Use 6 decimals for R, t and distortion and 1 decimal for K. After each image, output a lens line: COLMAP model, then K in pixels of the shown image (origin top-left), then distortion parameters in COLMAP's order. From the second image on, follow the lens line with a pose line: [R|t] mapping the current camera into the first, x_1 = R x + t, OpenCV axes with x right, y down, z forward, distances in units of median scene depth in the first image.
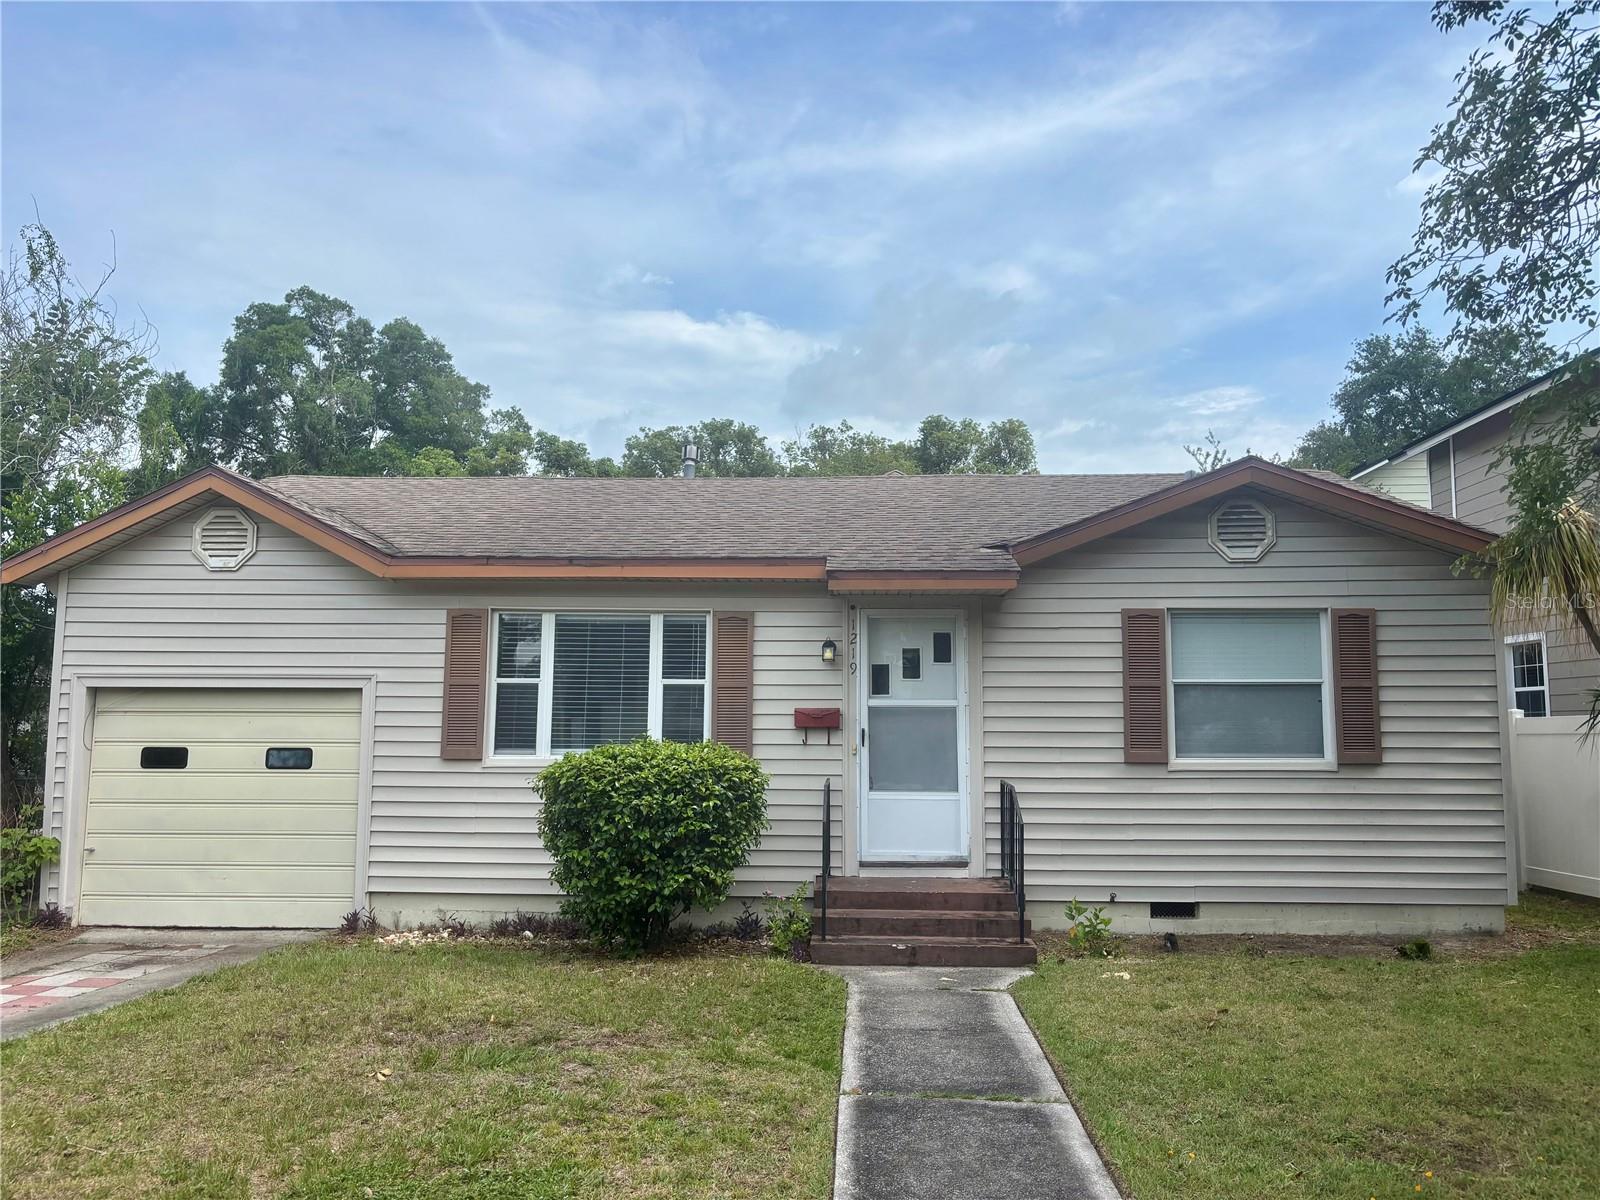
lens RADIAL K [[1222.9, 0, 797.3], [0, 1222.9, 607.8], [0, 0, 1]] dist [0.029159, -0.019474]
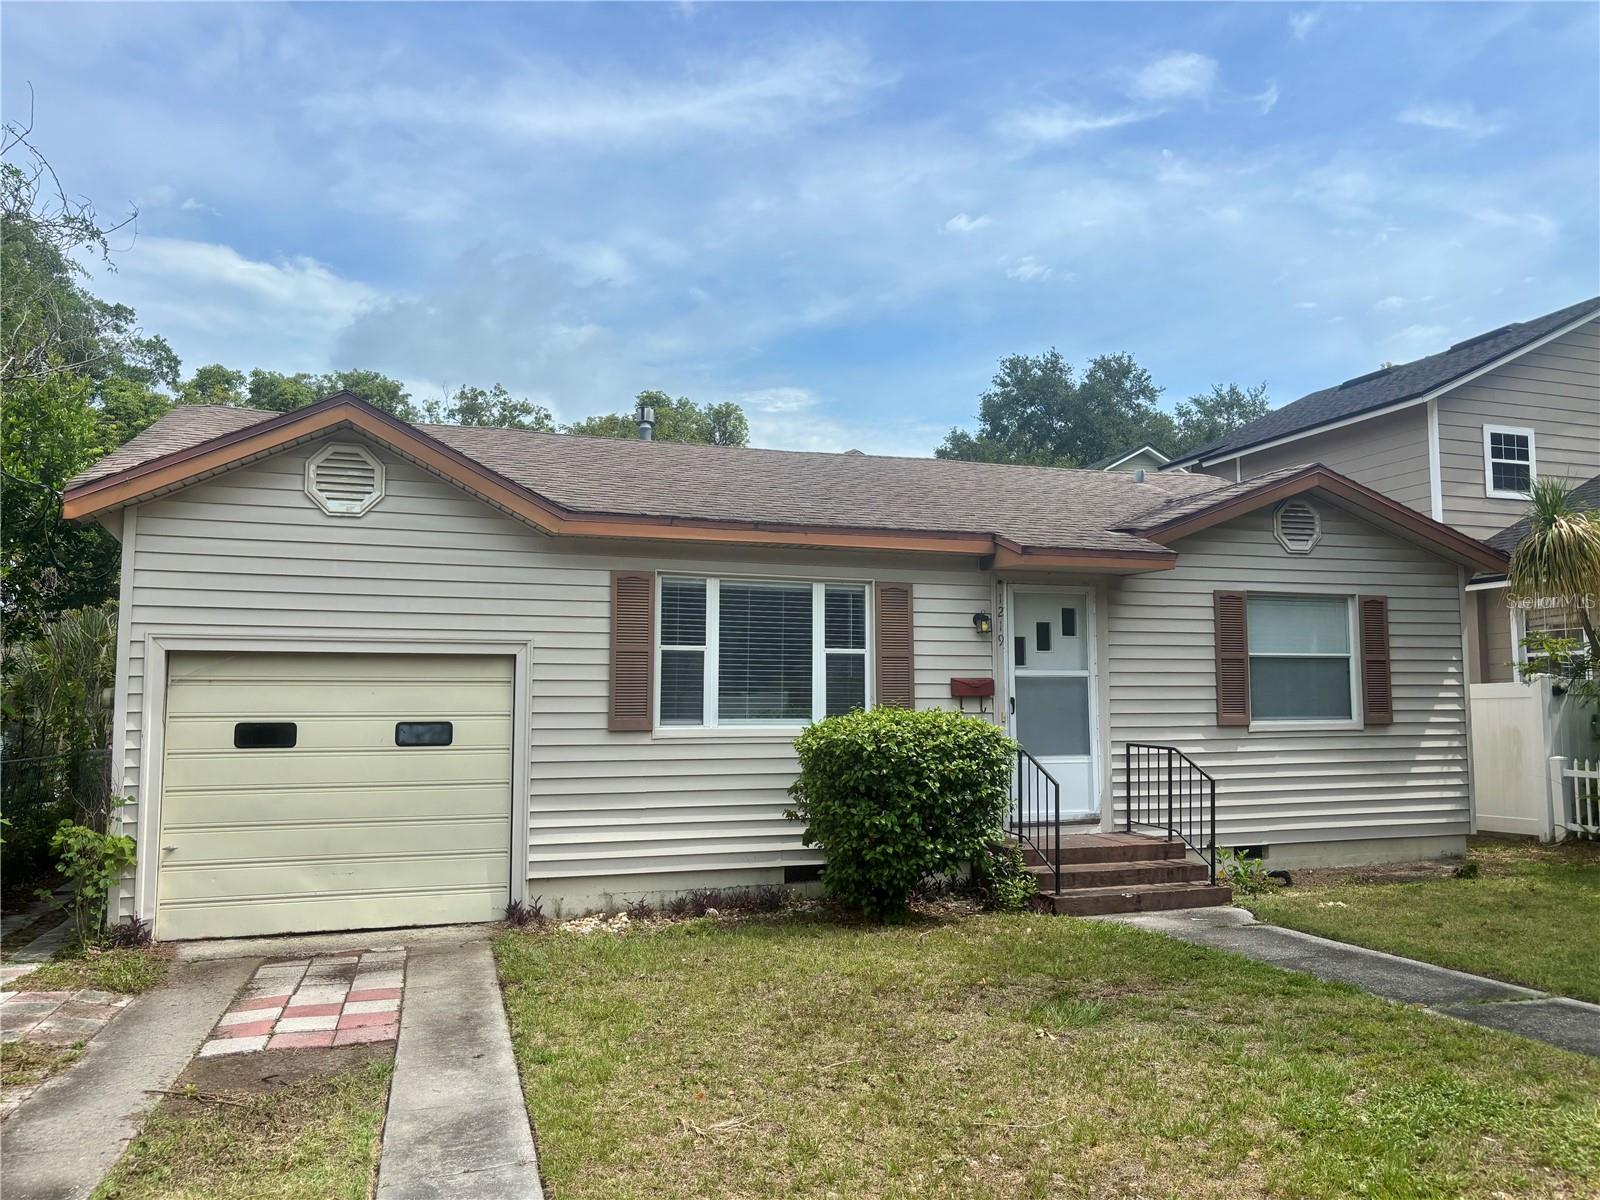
lens RADIAL K [[1222.9, 0, 790.7], [0, 1222.9, 595.7], [0, 0, 1]] dist [0.029159, -0.019474]
pose [[0.927047, 0.026701, 0.373993, -0.505371], [-0.029020, 0.999579, 0.000570, 0.015796], [-0.373820, -0.011381, 0.927431, 0.088025]]
